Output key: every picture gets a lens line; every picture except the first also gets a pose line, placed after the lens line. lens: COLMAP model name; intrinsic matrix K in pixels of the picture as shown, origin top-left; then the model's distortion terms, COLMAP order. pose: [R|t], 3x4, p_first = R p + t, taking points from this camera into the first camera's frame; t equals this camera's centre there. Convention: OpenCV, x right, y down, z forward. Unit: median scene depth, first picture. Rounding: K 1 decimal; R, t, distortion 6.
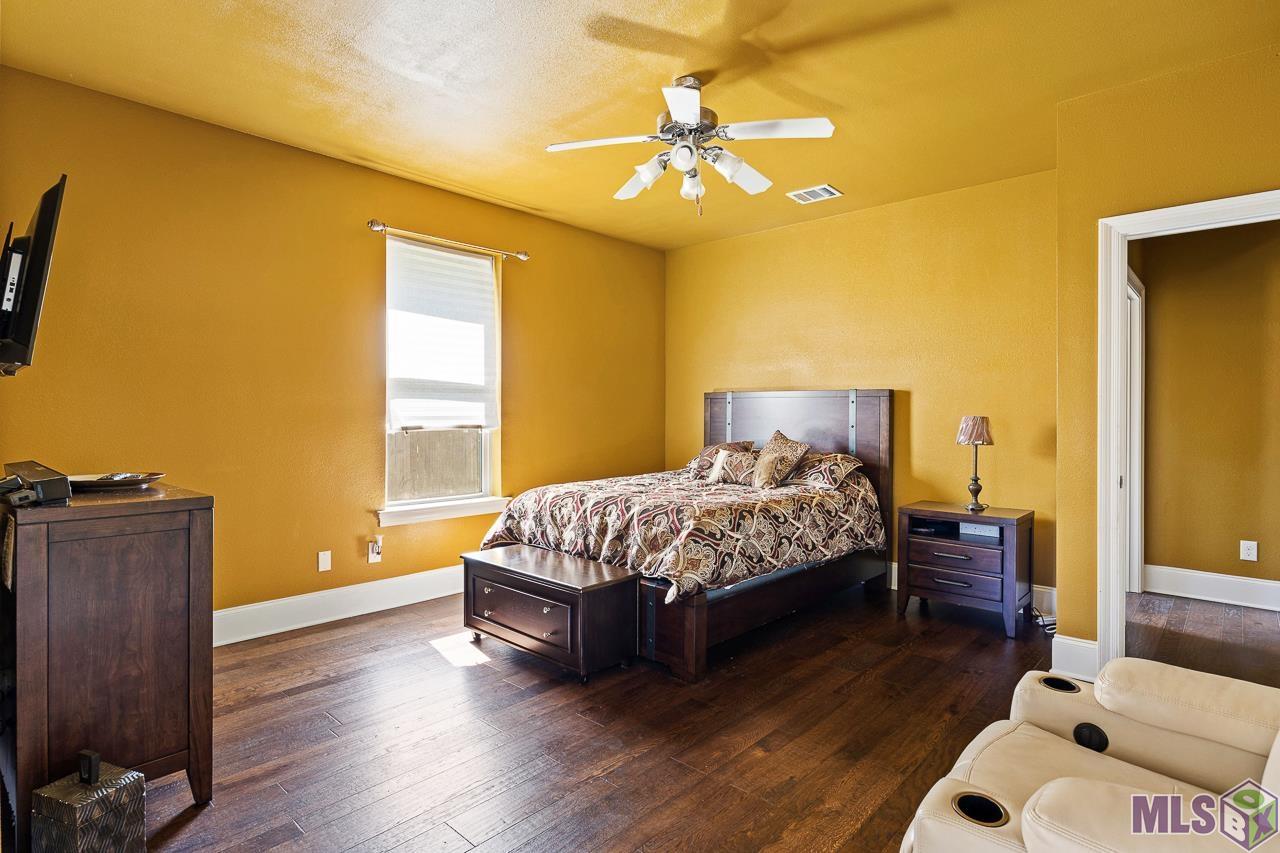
lens RADIAL K [[646.9, 0, 645.8], [0, 646.9, 422.7], [0, 0, 1]] dist [-0.012486, 0.002094]
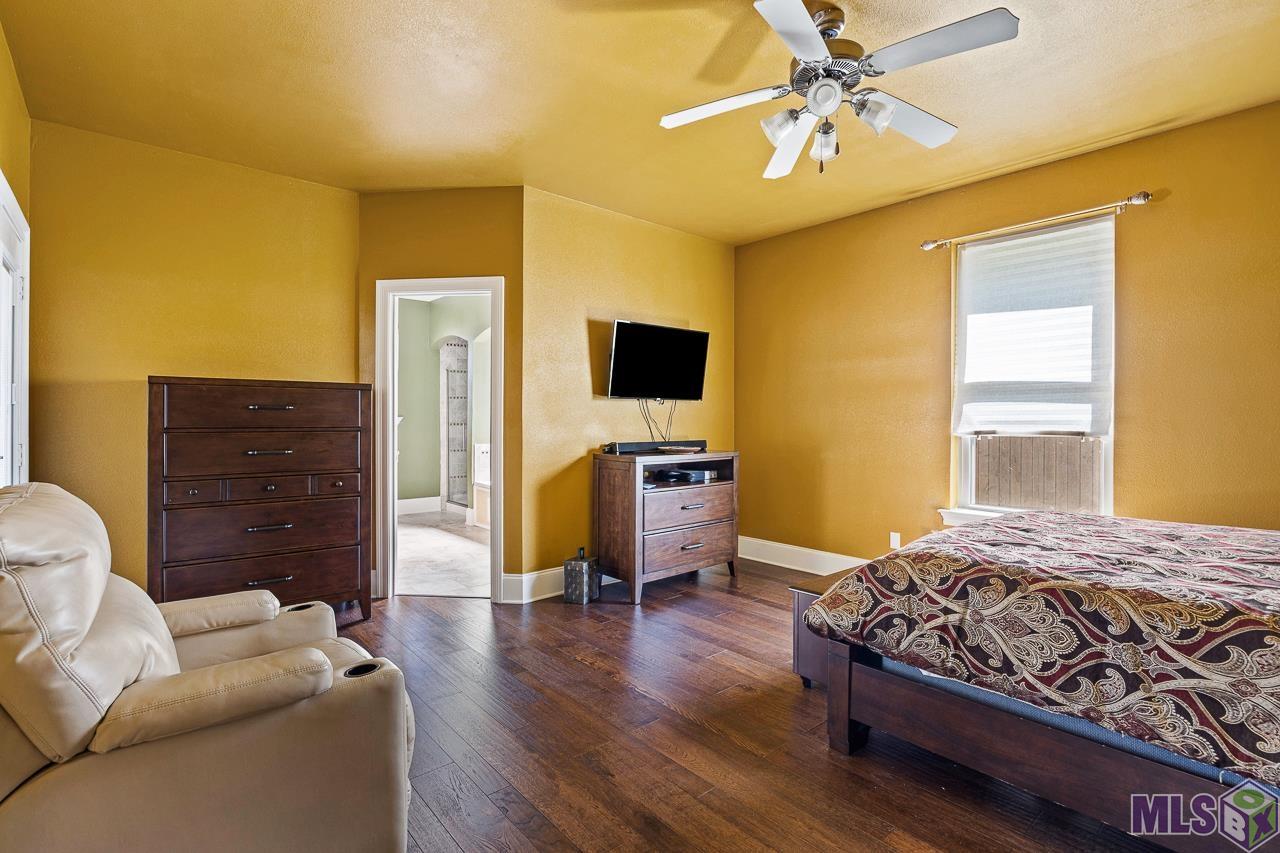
lens RADIAL K [[591.1, 0, 641.4], [0, 591.1, 422.9], [0, 0, 1]] dist [-0.004551, -0.000436]
pose [[-0.091926, 0.006473, -0.995745, 0.631206], [-0.015949, 0.999841, 0.007972, -0.005418], [0.995638, 0.016614, -0.091808, 0.621494]]
